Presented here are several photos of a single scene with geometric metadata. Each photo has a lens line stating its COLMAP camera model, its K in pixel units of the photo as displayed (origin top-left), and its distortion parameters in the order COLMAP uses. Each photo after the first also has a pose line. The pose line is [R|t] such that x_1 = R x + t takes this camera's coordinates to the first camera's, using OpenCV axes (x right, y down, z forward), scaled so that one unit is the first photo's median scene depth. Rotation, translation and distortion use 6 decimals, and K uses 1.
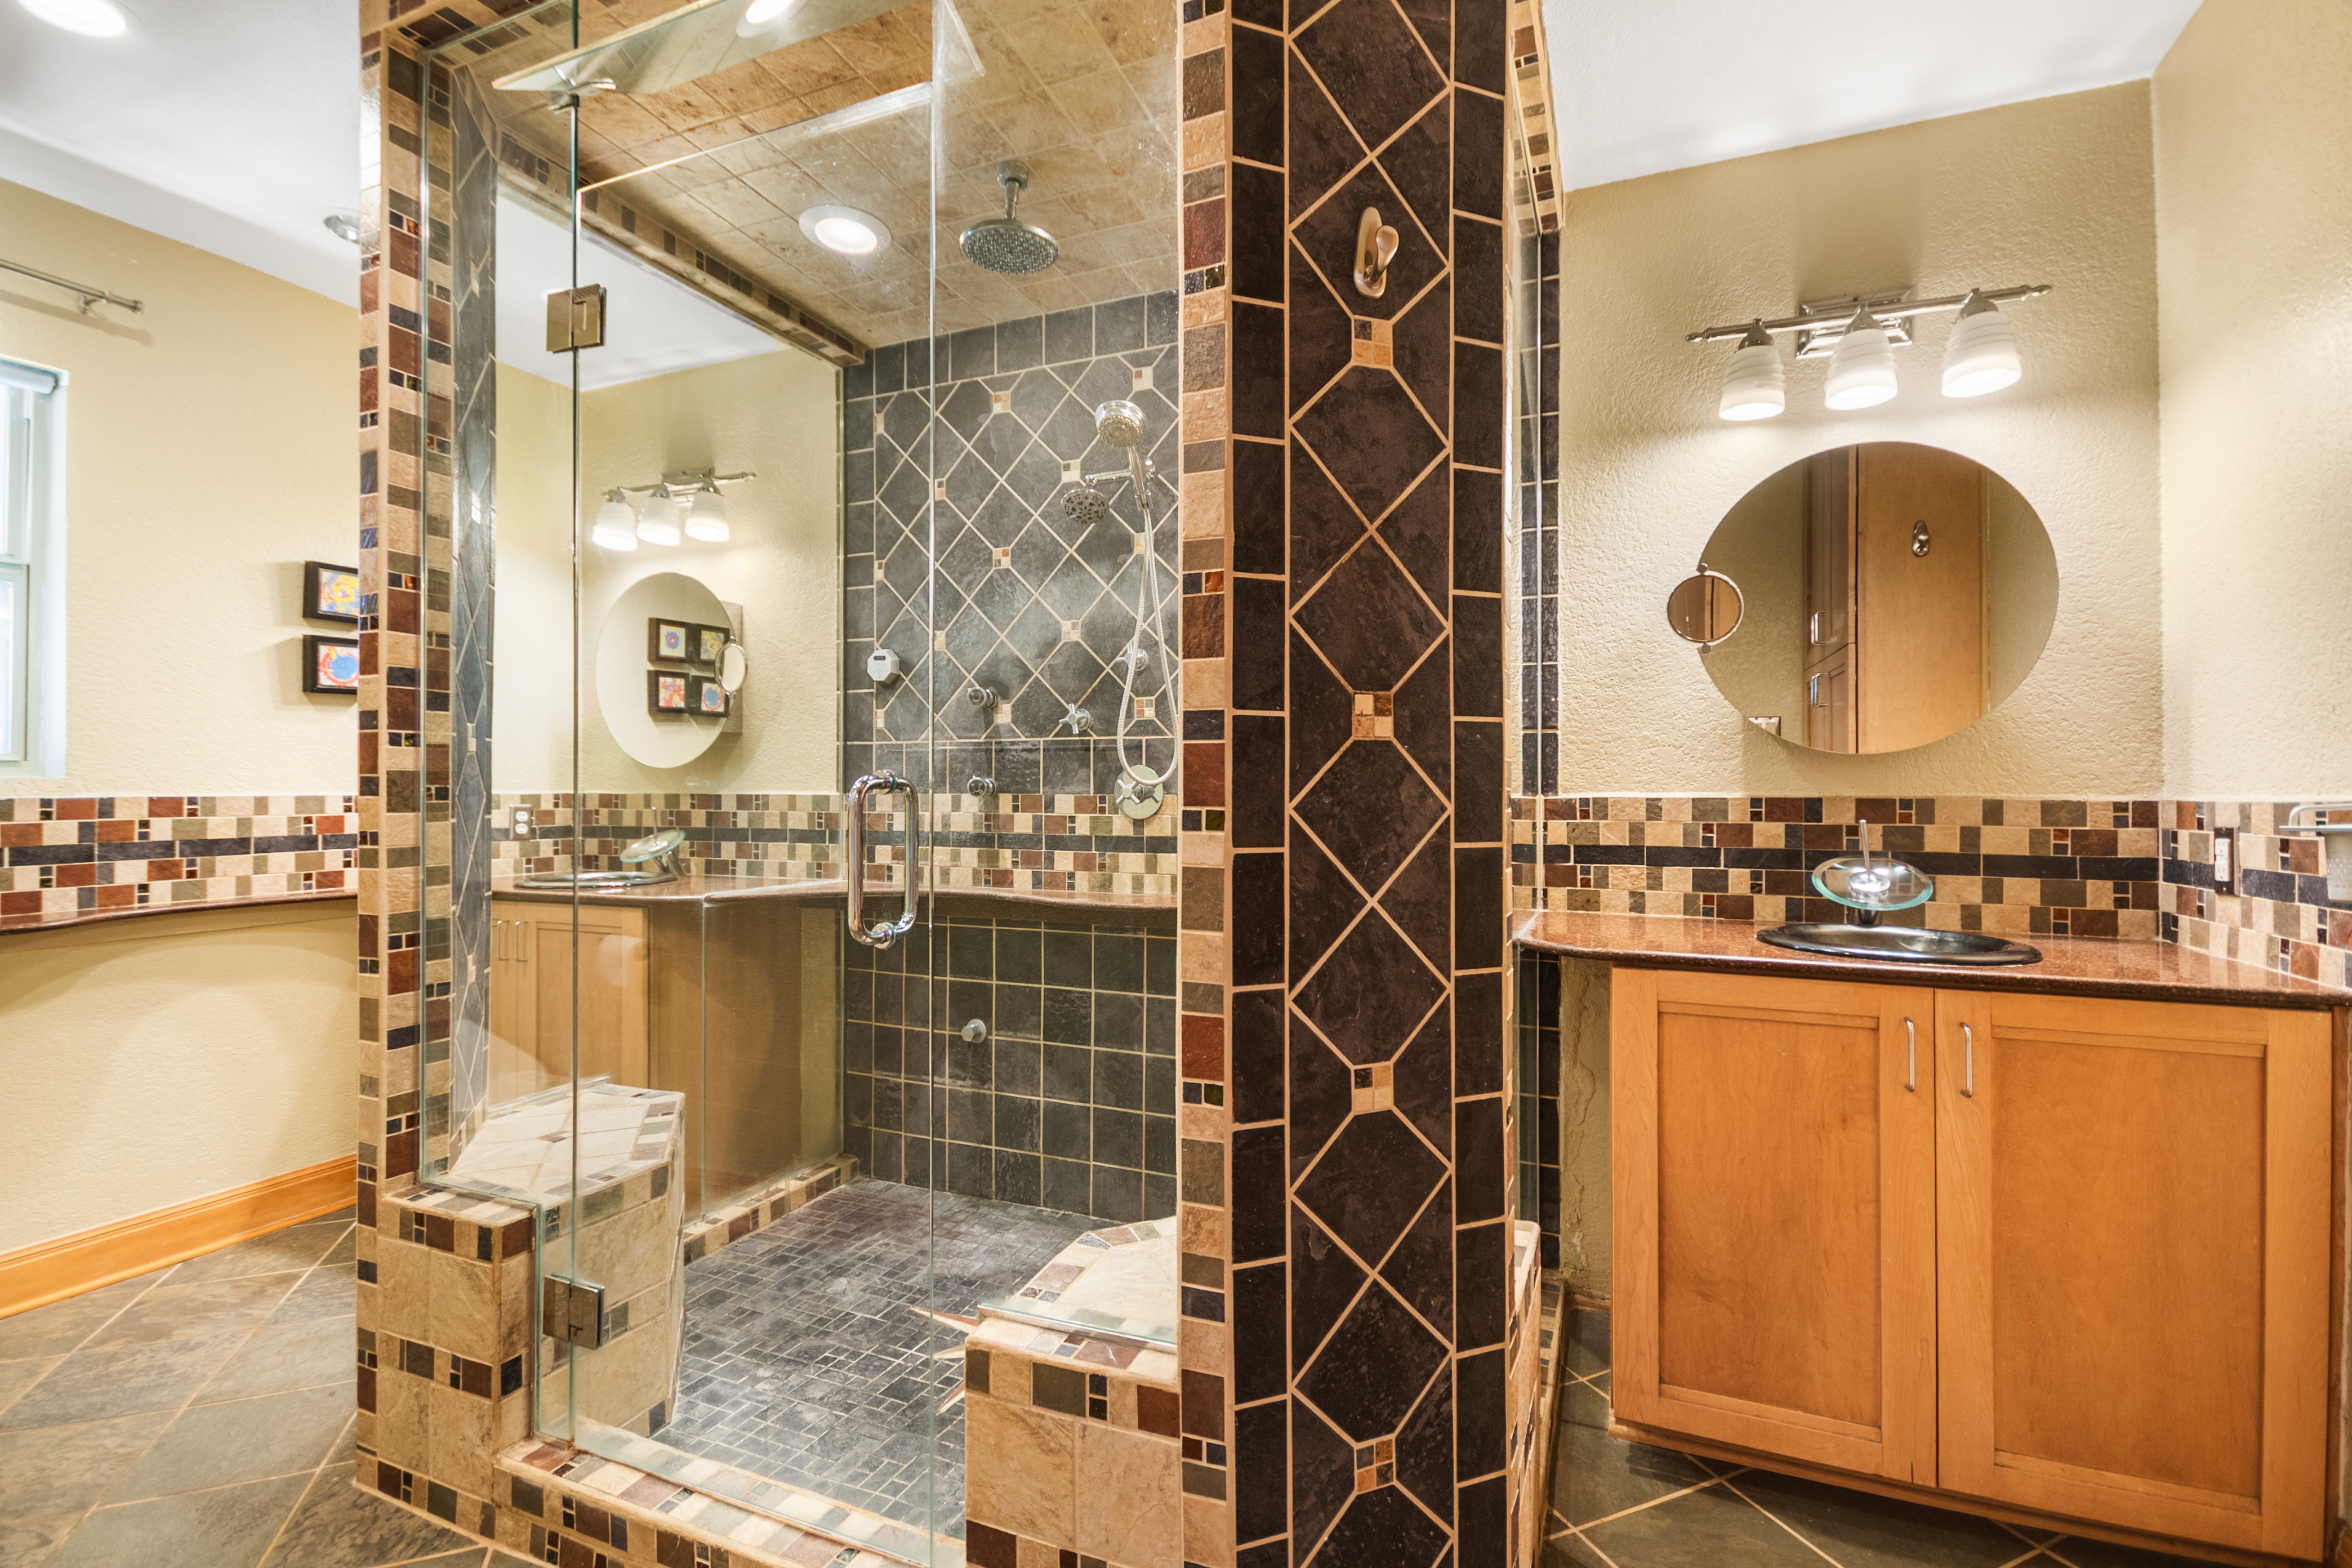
lens RADIAL K [[1042.0, 0, 1210.1], [0, 1042.0, 784.3], [0, 0, 1]] dist [0.010409, -0.009503]
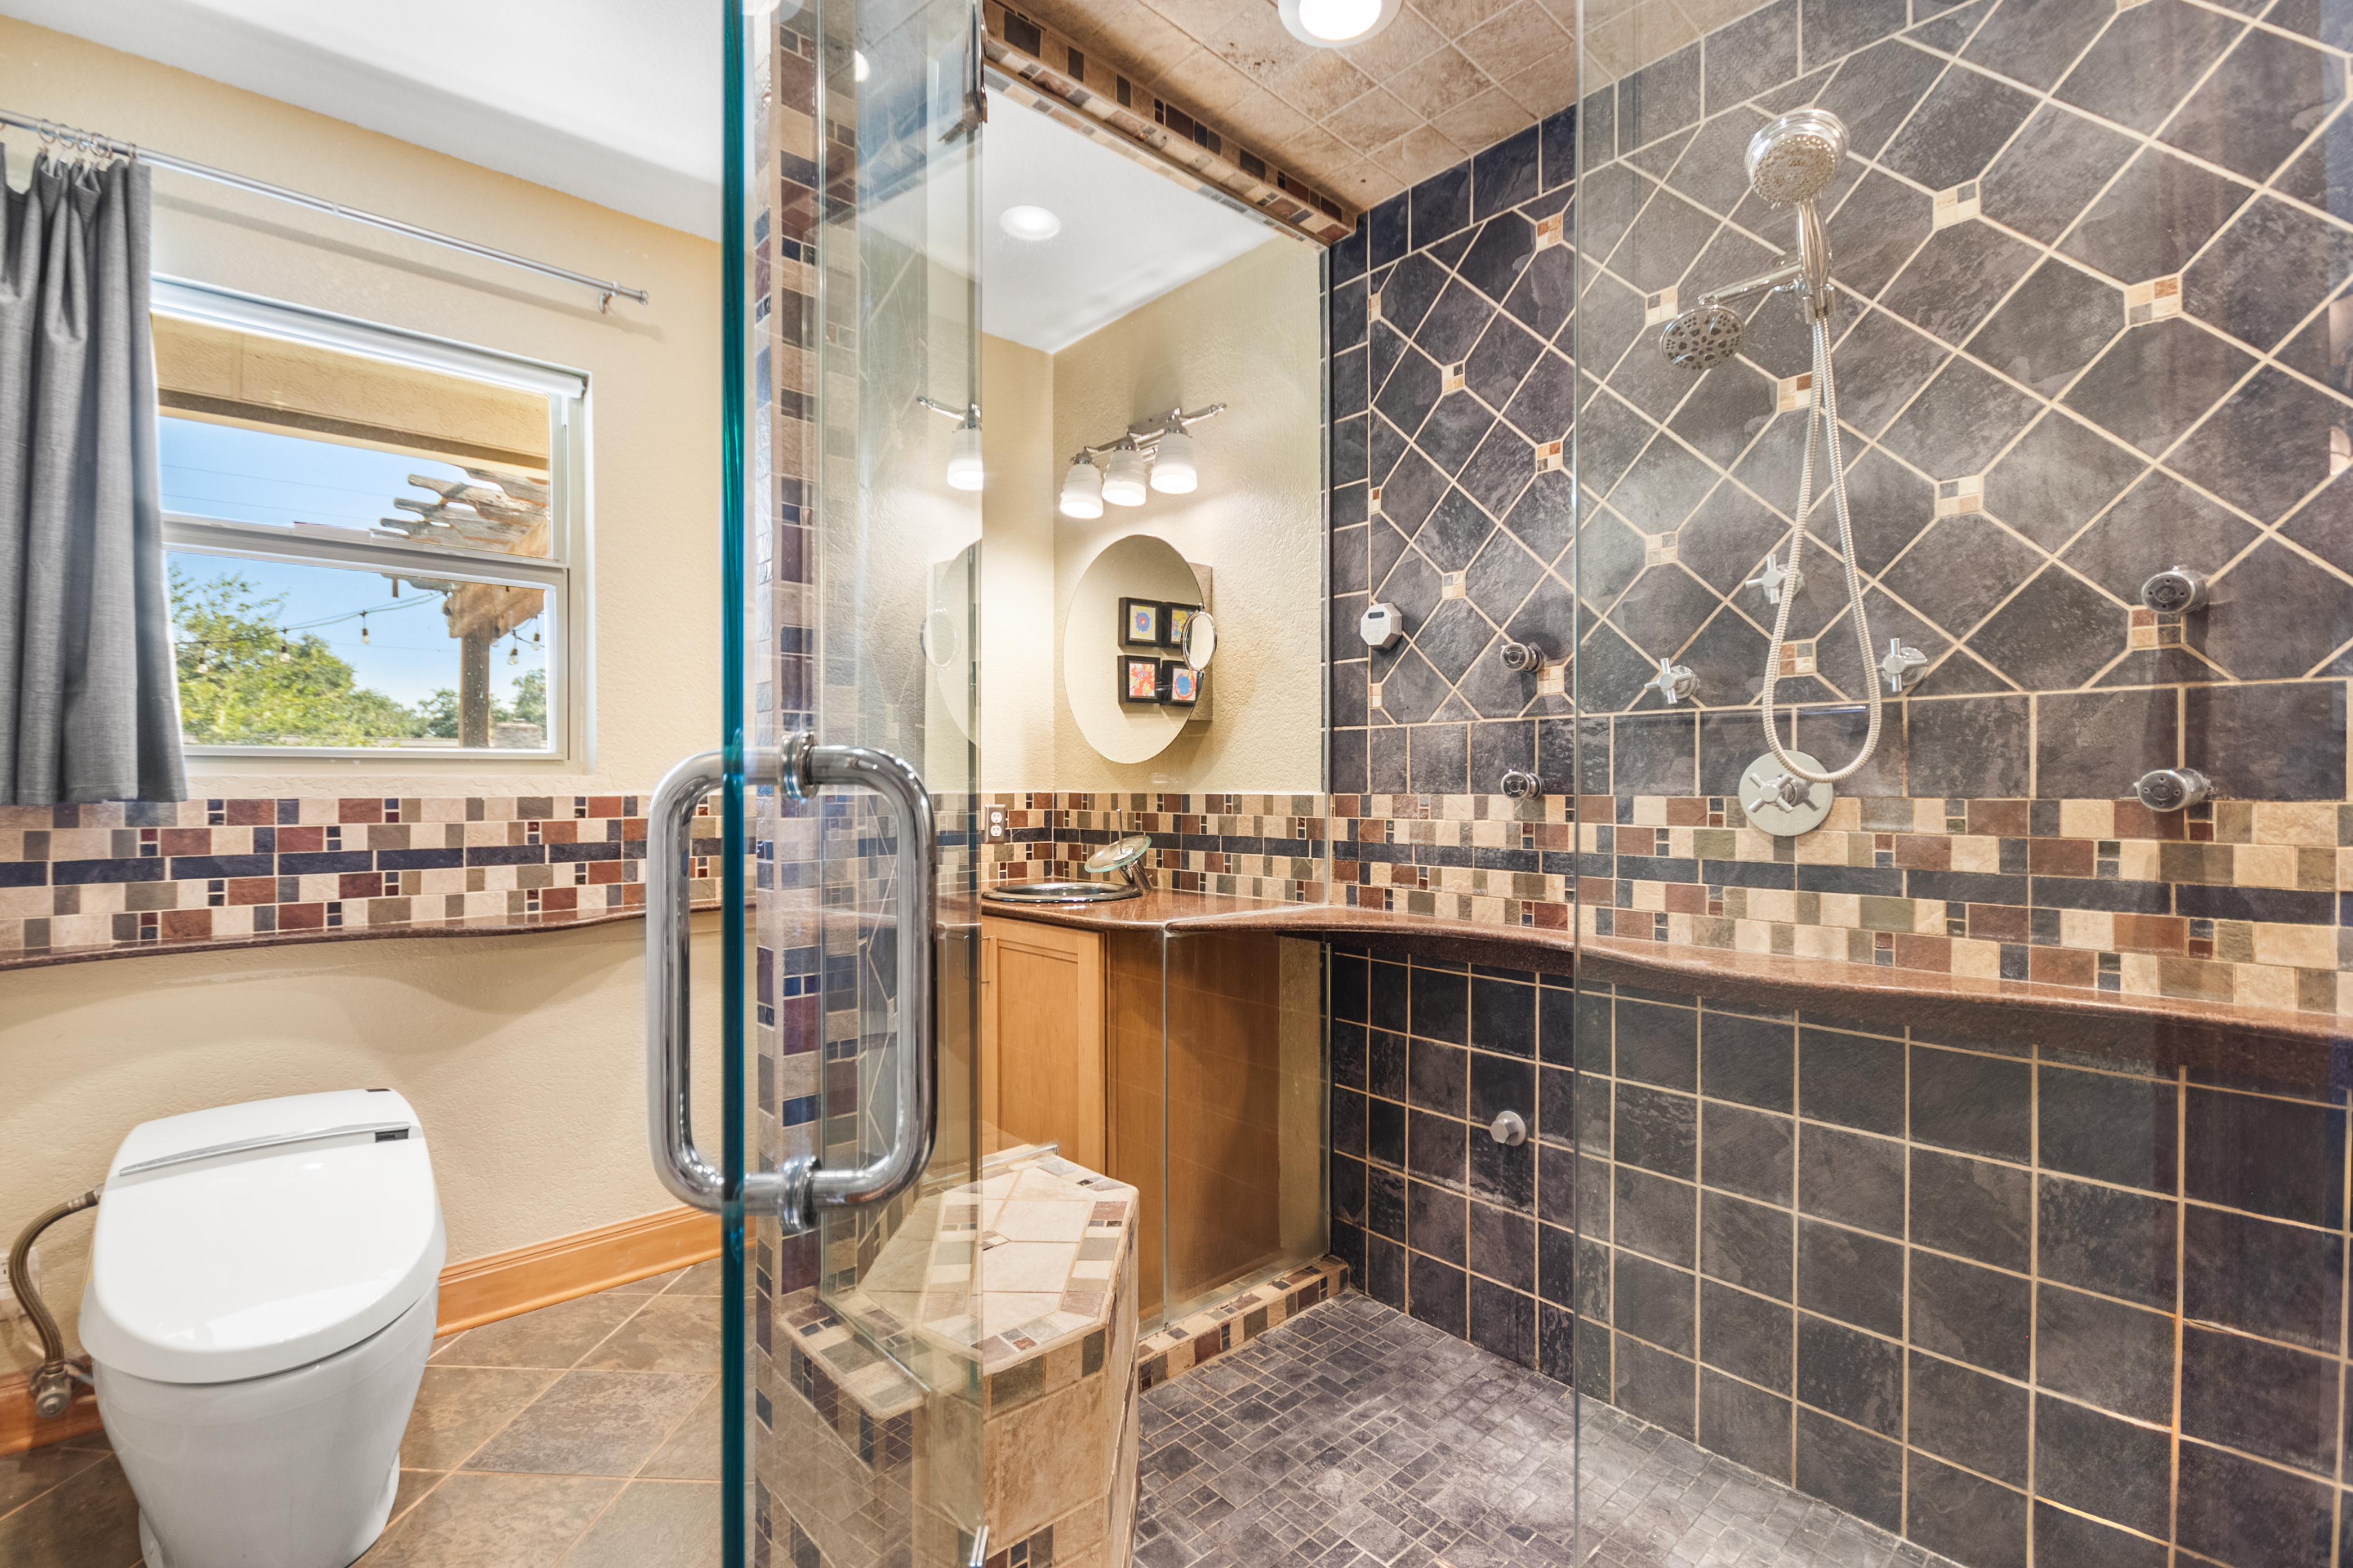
lens RADIAL K [[1042.3, 0, 1179.5], [0, 1042.3, 791.4], [0, 0, 1]] dist [0.010409, -0.009503]
pose [[0.895270, 0.001904, -0.445519, -0.113299], [0.001181, 0.999977, 0.006647, 0.001933], [0.445522, -0.006477, 0.895248, 0.273617]]
